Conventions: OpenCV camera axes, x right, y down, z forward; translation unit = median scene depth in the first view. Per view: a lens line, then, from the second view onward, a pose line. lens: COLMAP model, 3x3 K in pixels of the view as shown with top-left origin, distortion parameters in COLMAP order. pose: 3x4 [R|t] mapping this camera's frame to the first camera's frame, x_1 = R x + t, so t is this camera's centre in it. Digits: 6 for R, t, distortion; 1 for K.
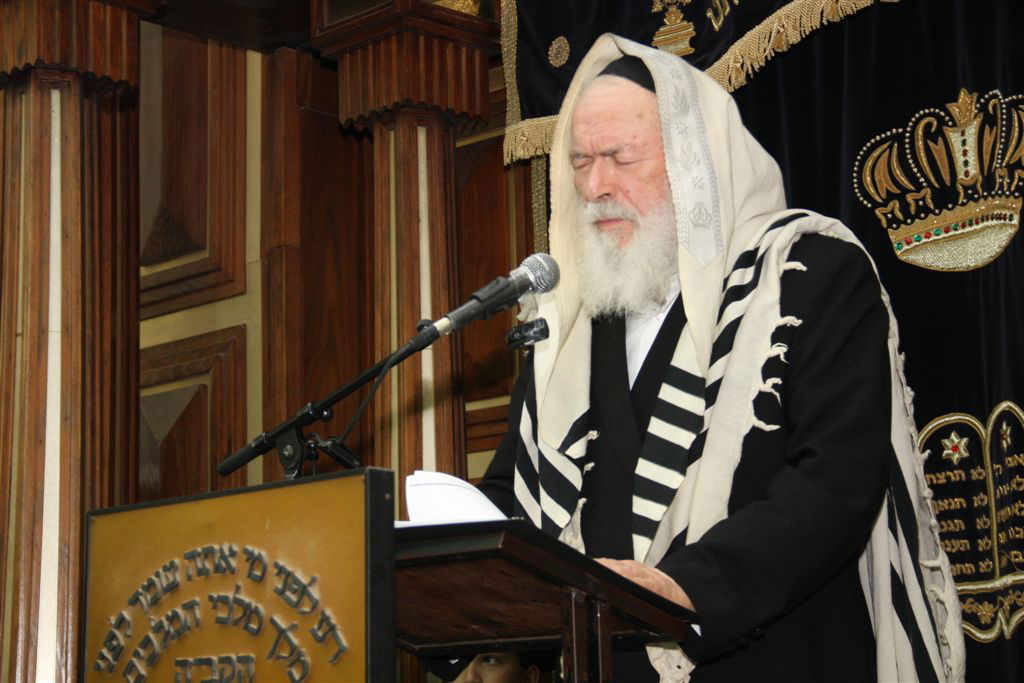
lens RADIAL K [[2129.6, 0, 508.5], [0, 2129.6, 361.8], [0, 0, 1]] dist [0.301986, 0.310050]
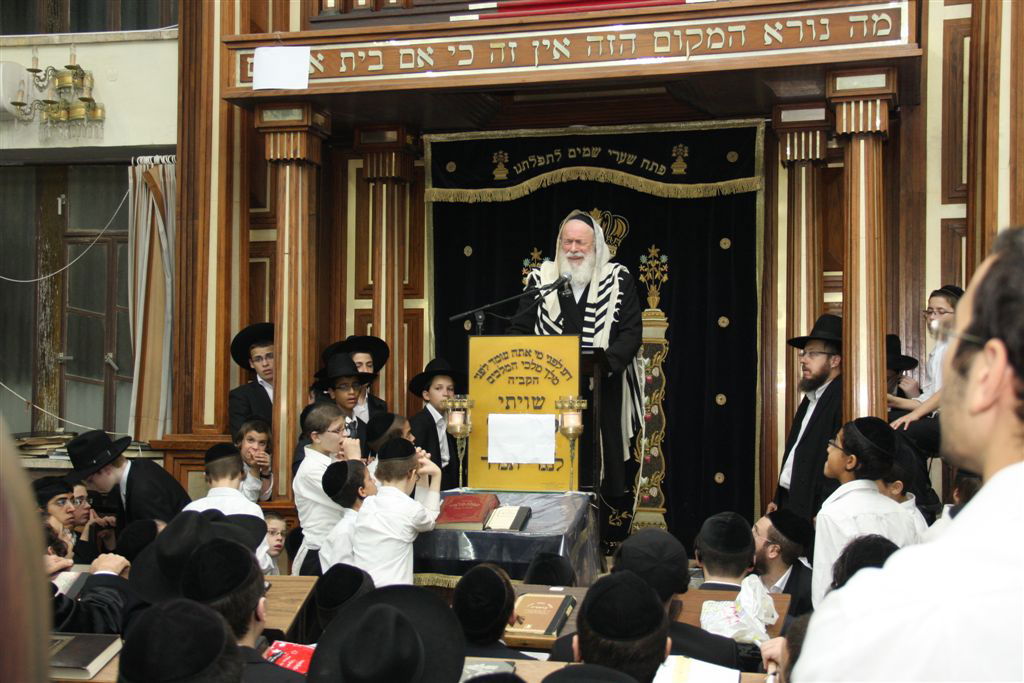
lens RADIAL K [[1371.6, 0, 512.0], [0, 1371.6, 341.5], [0, 0, 1]] dist [0.014231, 0.005500]
pose [[0.867346, 0.052906, 0.494886, -1.219982], [-0.109868, 0.990157, 0.086704, -0.123288], [-0.485428, -0.129574, 0.864621, -1.002641]]
